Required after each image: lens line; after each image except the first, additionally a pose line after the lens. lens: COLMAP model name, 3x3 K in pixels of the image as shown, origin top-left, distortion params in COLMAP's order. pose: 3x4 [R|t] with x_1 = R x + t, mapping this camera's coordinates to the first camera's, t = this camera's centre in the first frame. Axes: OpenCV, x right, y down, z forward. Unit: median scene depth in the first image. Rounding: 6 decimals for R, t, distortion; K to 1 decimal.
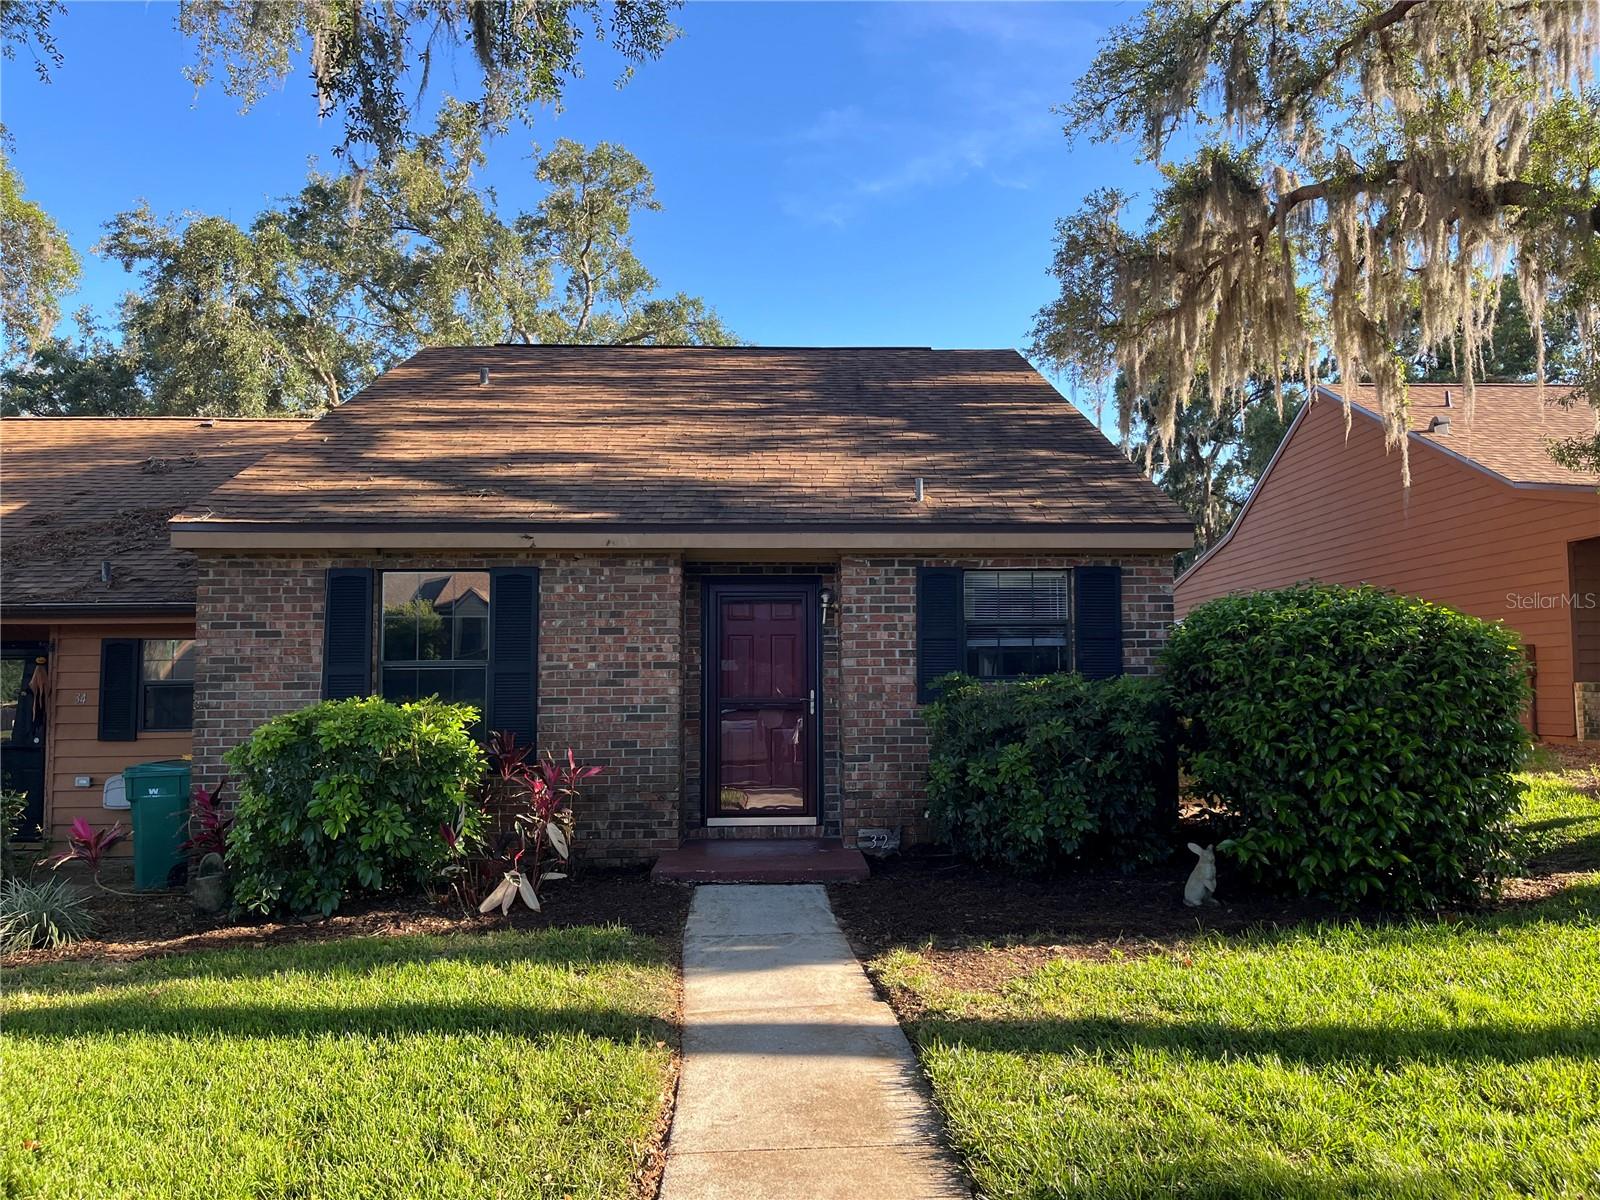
lens RADIAL K [[1206.3, 0, 811.5], [0, 1206.3, 604.9], [0, 0, 1]] dist [0.028156, -0.011799]
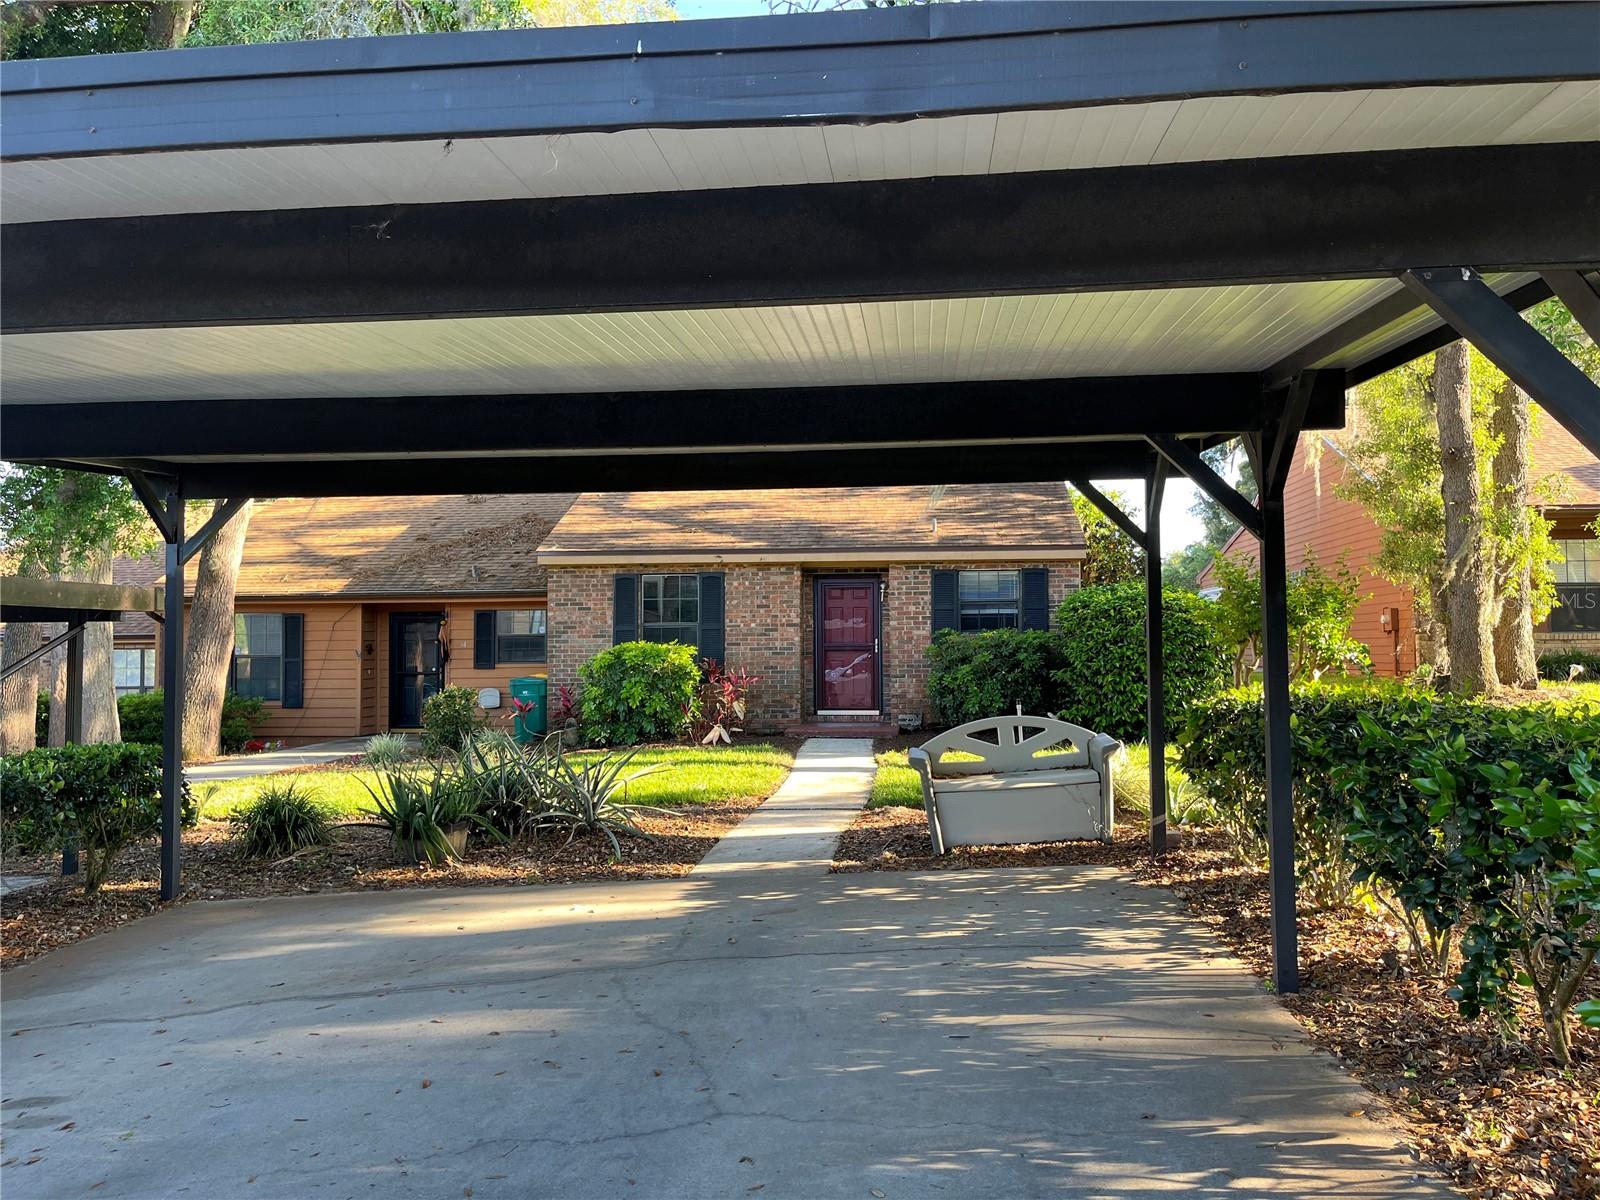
lens RADIAL K [[1206.3, 0, 797.9], [0, 1206.3, 597.8], [0, 0, 1]] dist [0.028156, -0.011799]
pose [[0.990605, -0.005710, -0.136638, 0.137160], [0.009589, 0.999569, 0.027749, -0.041885], [0.136420, -0.028799, 0.990232, -0.810075]]
